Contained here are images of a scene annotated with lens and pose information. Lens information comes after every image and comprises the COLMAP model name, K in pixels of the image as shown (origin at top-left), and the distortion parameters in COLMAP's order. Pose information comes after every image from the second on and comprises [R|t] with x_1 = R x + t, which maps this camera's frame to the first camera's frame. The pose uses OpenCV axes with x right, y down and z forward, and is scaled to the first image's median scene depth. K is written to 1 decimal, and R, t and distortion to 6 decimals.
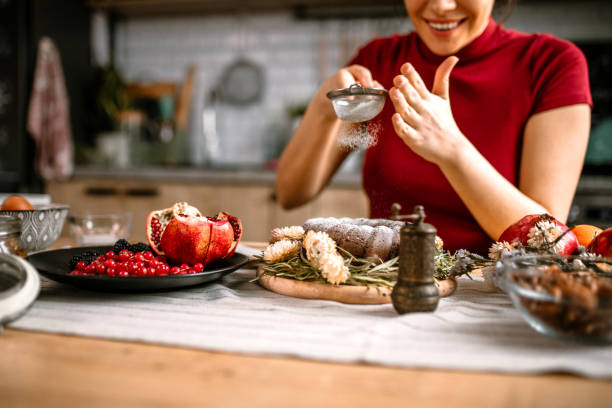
lens RADIAL K [[607.0, 0, 306.0], [0, 607.0, 204.0], [0, 0, 1]] dist [0.026949, 0.007045]
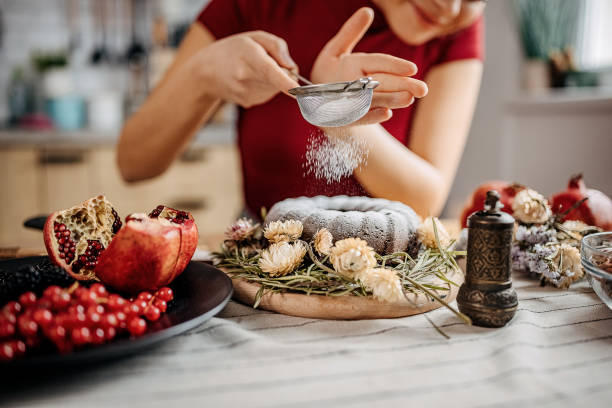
lens RADIAL K [[551.9, 0, 306.0], [0, 551.9, 204.0], [0, 0, 1]] dist [-0.010969, 0.002701]
pose [[0.885269, -0.078865, 0.458344, -0.316885], [0.036513, 0.994261, 0.100555, -0.051587], [-0.463644, -0.072283, 0.883068, 0.404704]]
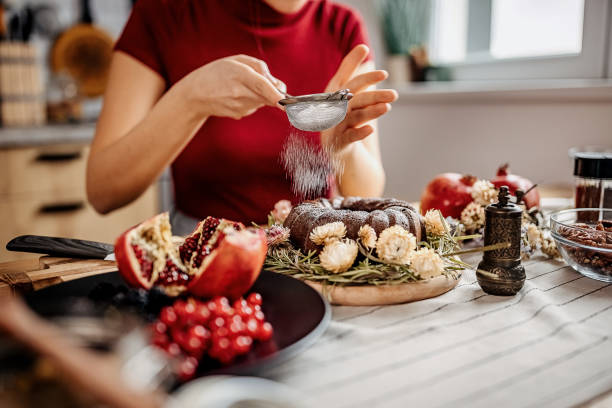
lens RADIAL K [[557.3, 0, 303.8], [0, 557.3, 173.5], [0, 0, 1]] dist [-0.000777, 0.003927]
pose [[0.710746, -0.110216, 0.694761, -0.595822], [0.069769, 0.993825, 0.086285, -0.103207], [-0.699980, -0.012854, 0.714047, 0.490441]]
